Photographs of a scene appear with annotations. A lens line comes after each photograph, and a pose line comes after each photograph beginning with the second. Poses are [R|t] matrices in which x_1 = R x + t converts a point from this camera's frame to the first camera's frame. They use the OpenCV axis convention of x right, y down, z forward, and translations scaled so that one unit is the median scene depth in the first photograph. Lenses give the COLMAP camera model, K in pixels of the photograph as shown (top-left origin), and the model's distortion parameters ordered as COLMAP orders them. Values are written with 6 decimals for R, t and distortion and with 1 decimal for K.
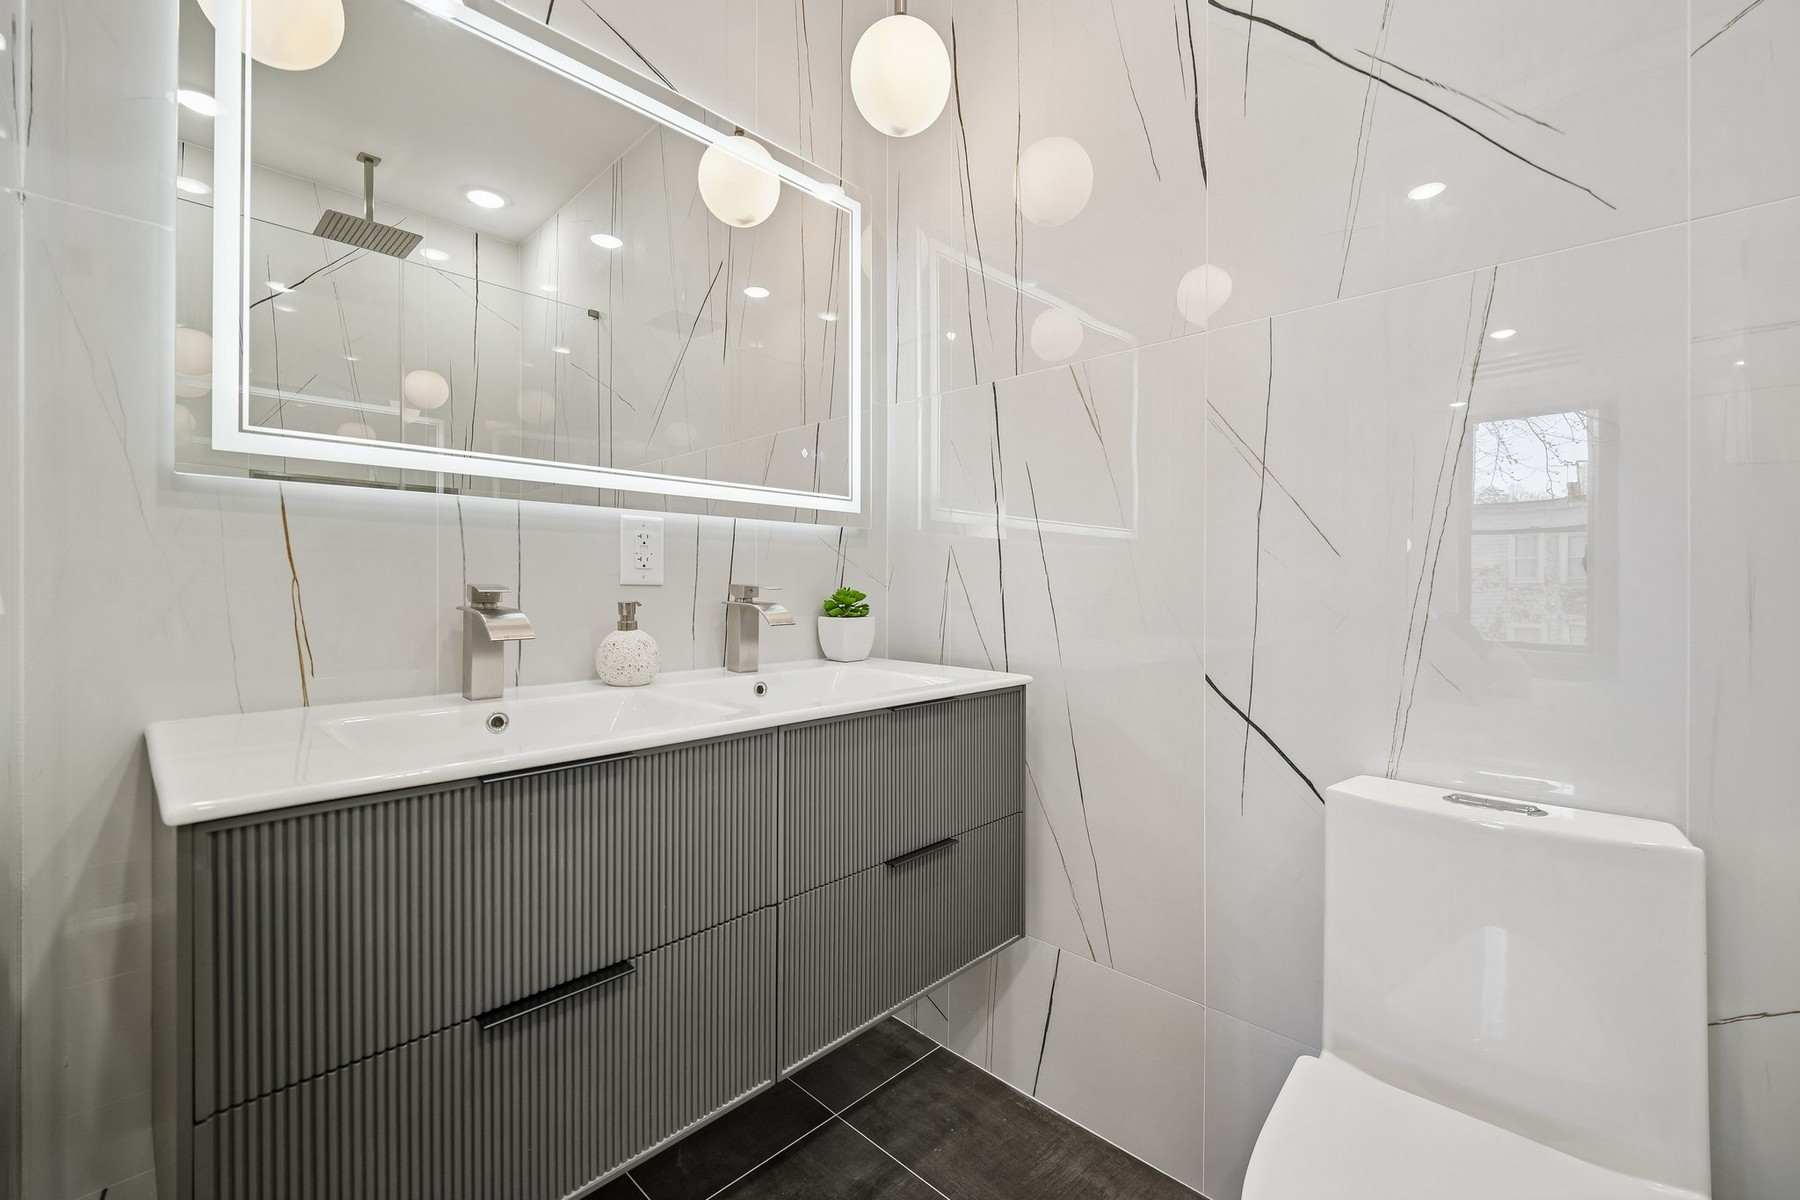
lens RADIAL K [[756.4, 0, 913.6], [0, 756.4, 588.0], [0, 0, 1]] dist [0.021260, -0.012537]
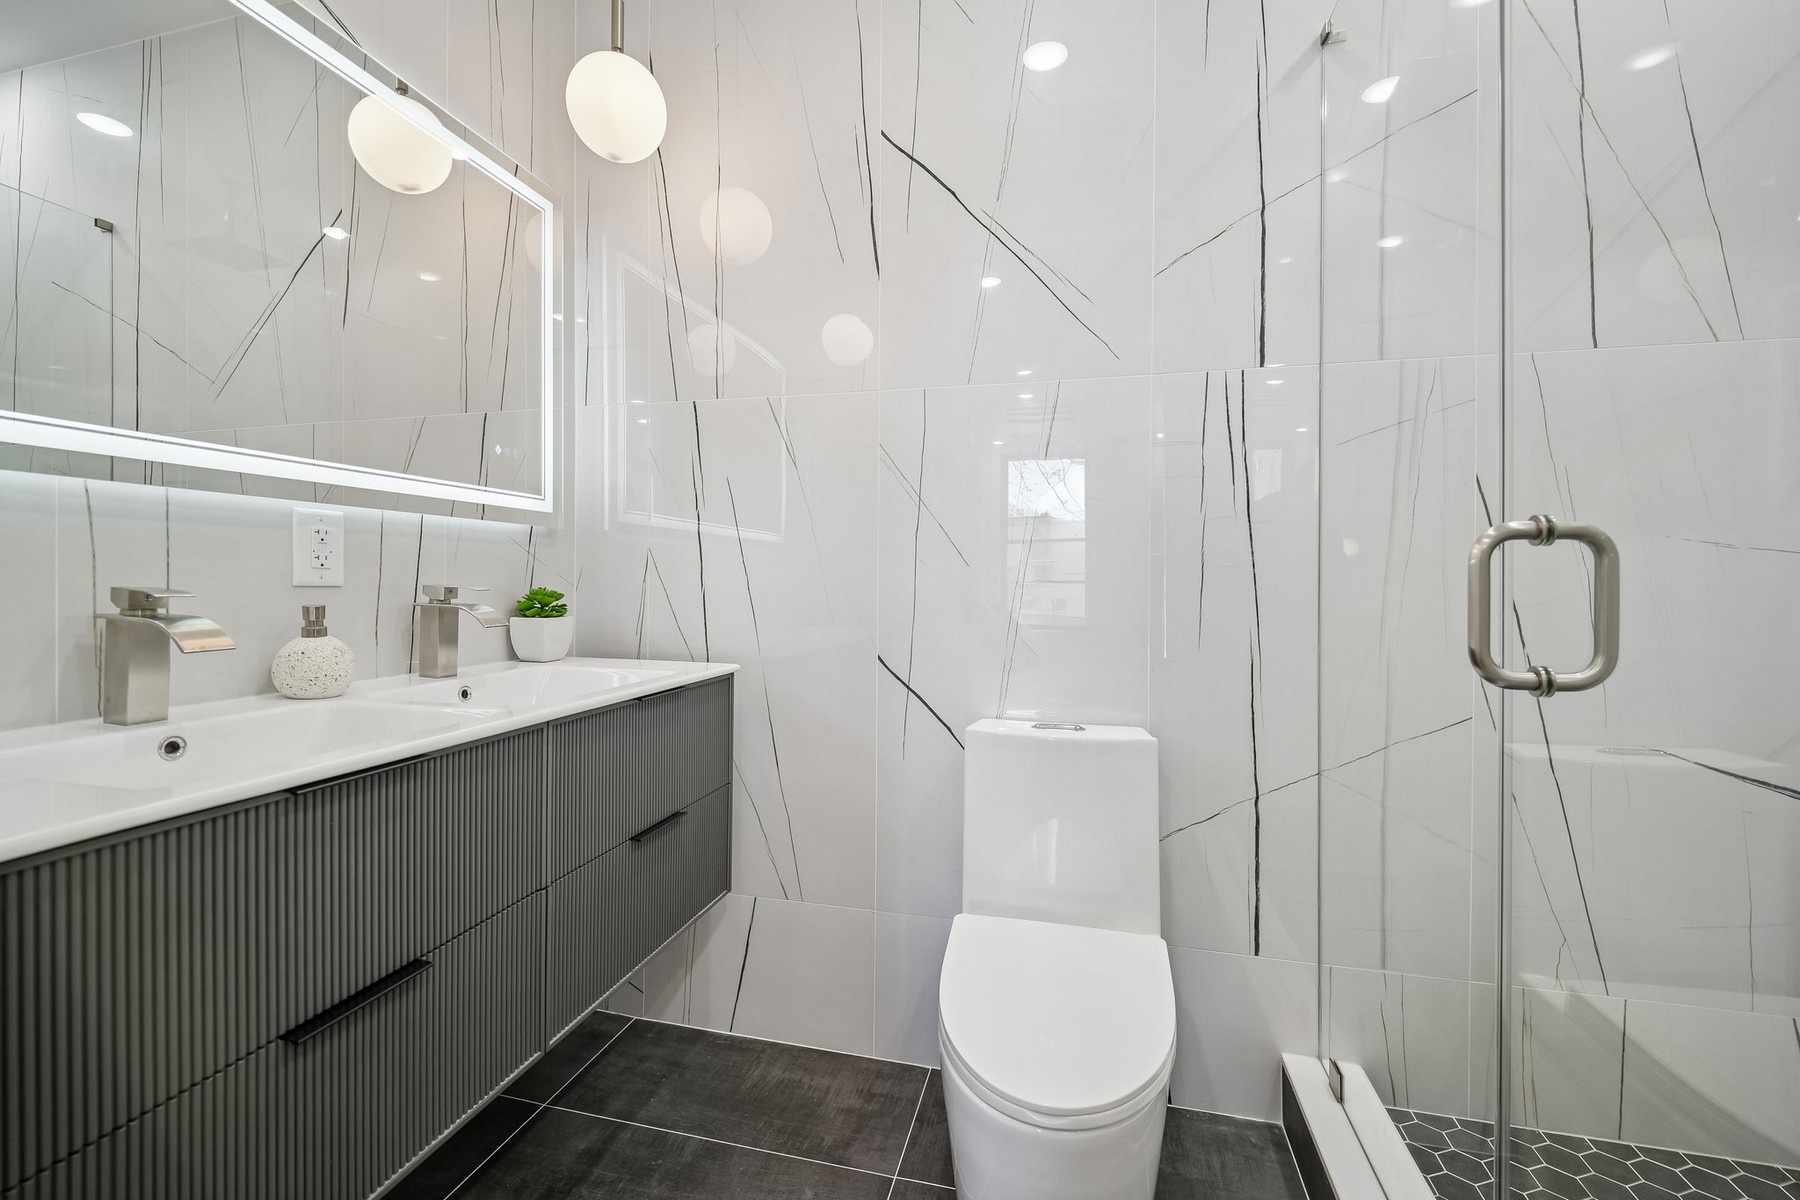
lens RADIAL K [[756.4, 0, 913.6], [0, 756.4, 588.0], [0, 0, 1]] dist [0.021260, -0.012537]
pose [[0.861864, -0.001894, 0.507135, -0.196185], [-0.002191, 0.999970, 0.007458, -0.009533], [-0.507134, -0.007539, 0.861834, -0.128177]]
